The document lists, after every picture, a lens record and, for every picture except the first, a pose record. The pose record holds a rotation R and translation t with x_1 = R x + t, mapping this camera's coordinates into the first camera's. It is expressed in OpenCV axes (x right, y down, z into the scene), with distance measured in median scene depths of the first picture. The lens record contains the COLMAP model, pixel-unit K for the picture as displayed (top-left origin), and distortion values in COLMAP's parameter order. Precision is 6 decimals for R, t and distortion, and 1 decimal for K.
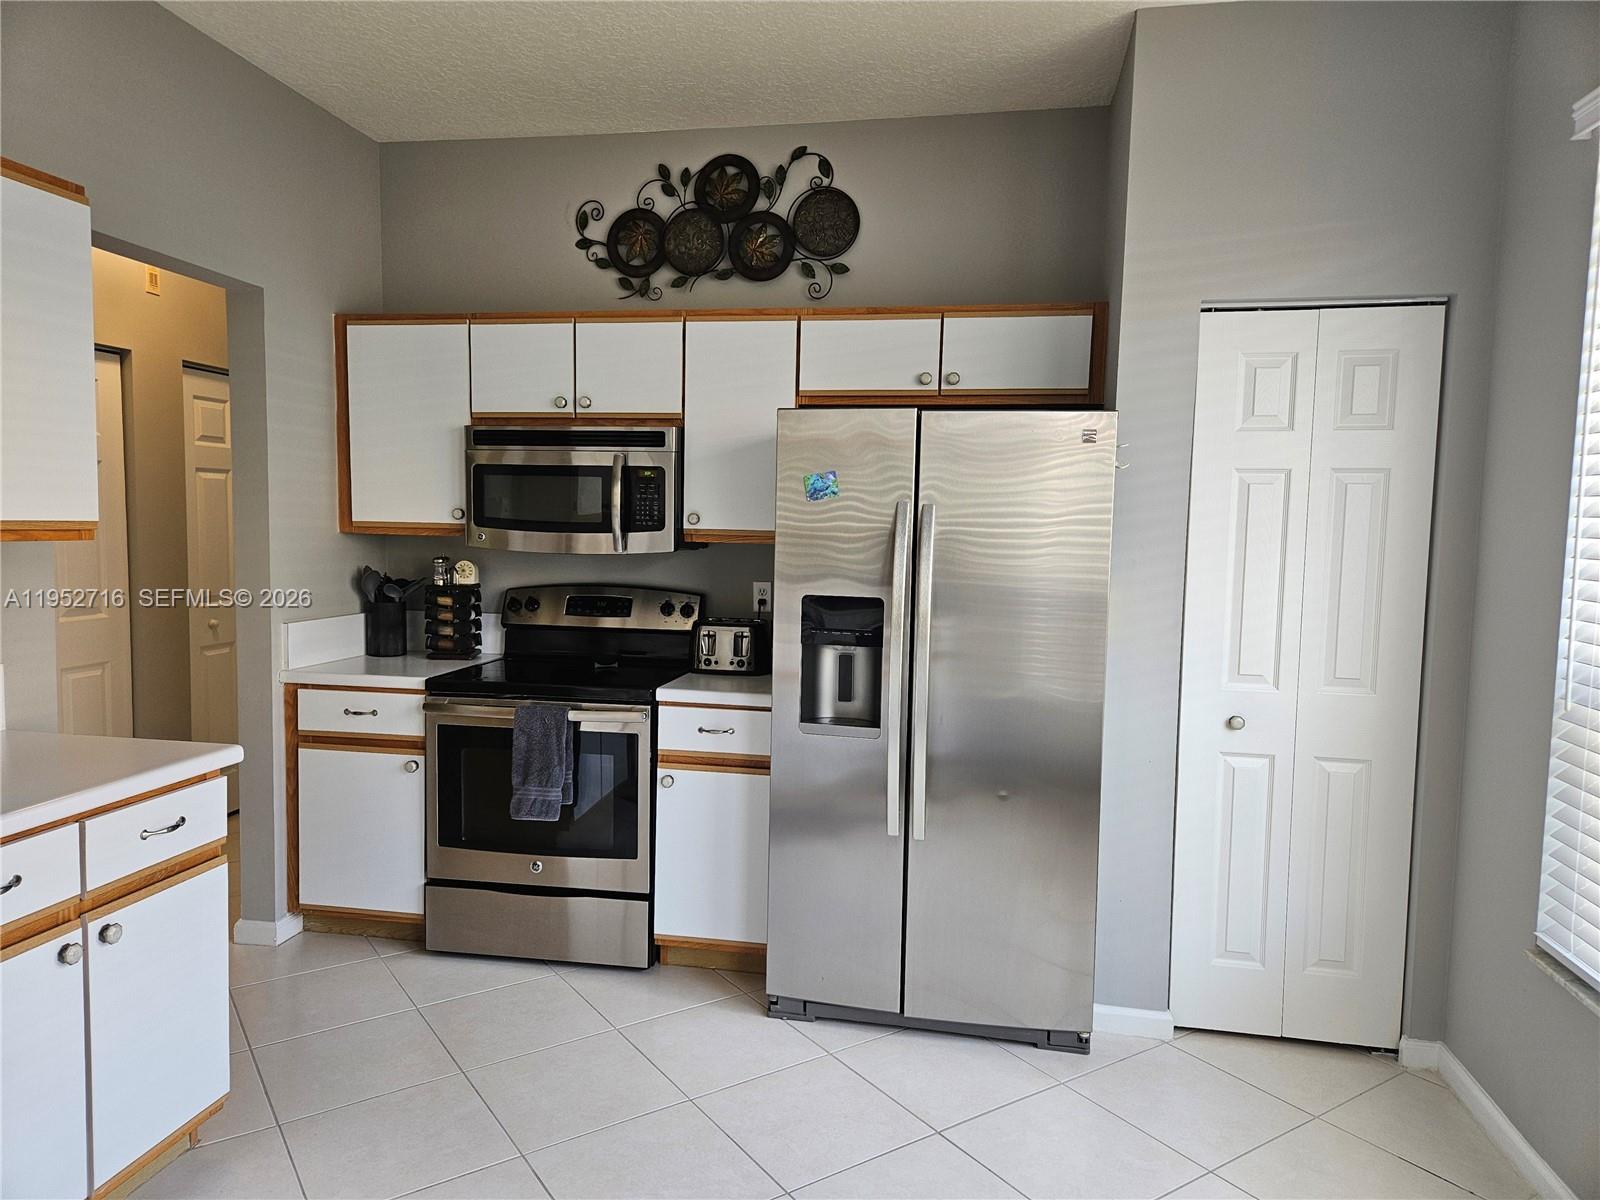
lens RADIAL K [[1063.2, 0, 799.8], [0, 1063.2, 598.6], [0, 0, 1]] dist [0.065981, -0.048981]
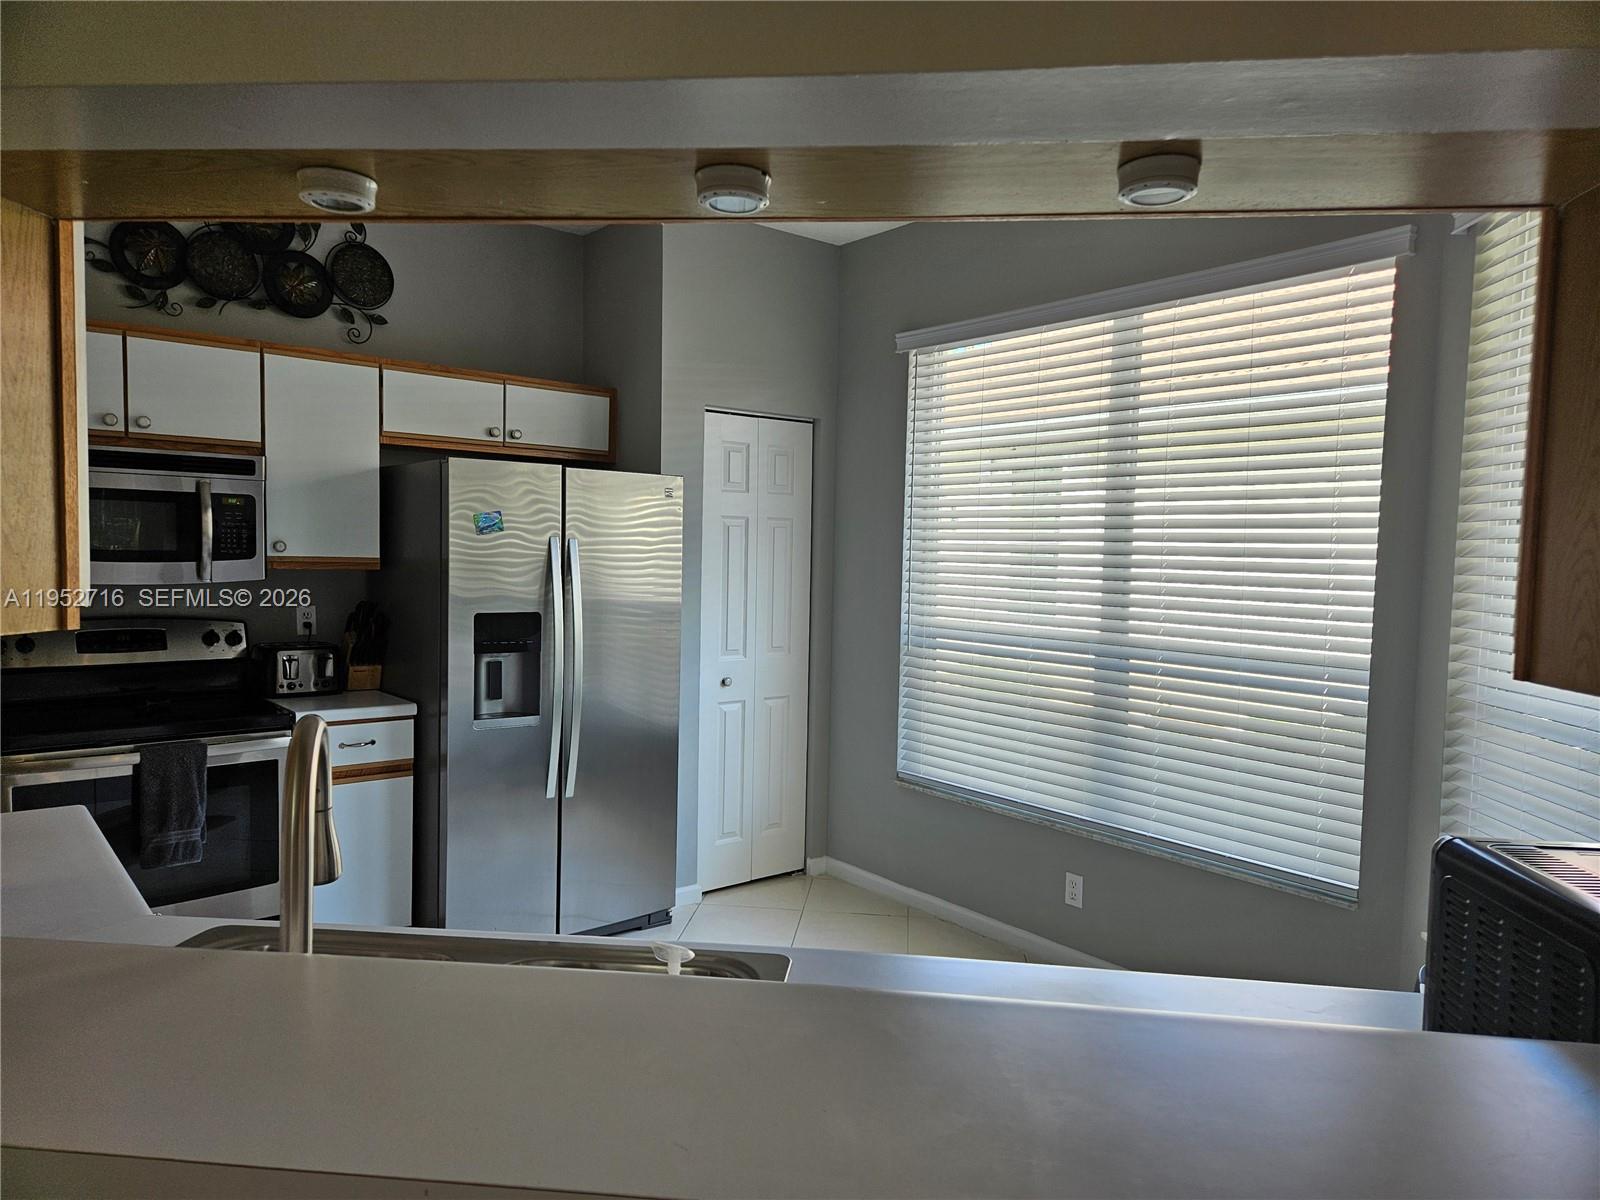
lens RADIAL K [[1063.2, 0, 807.8], [0, 1063.2, 601.4], [0, 0, 1]] dist [0.065981, -0.048981]
pose [[0.638435, -0.043213, 0.768462, -0.580492], [0.047402, 0.998735, 0.016780, -0.015921], [-0.768215, 0.025714, 0.639676, -0.049694]]
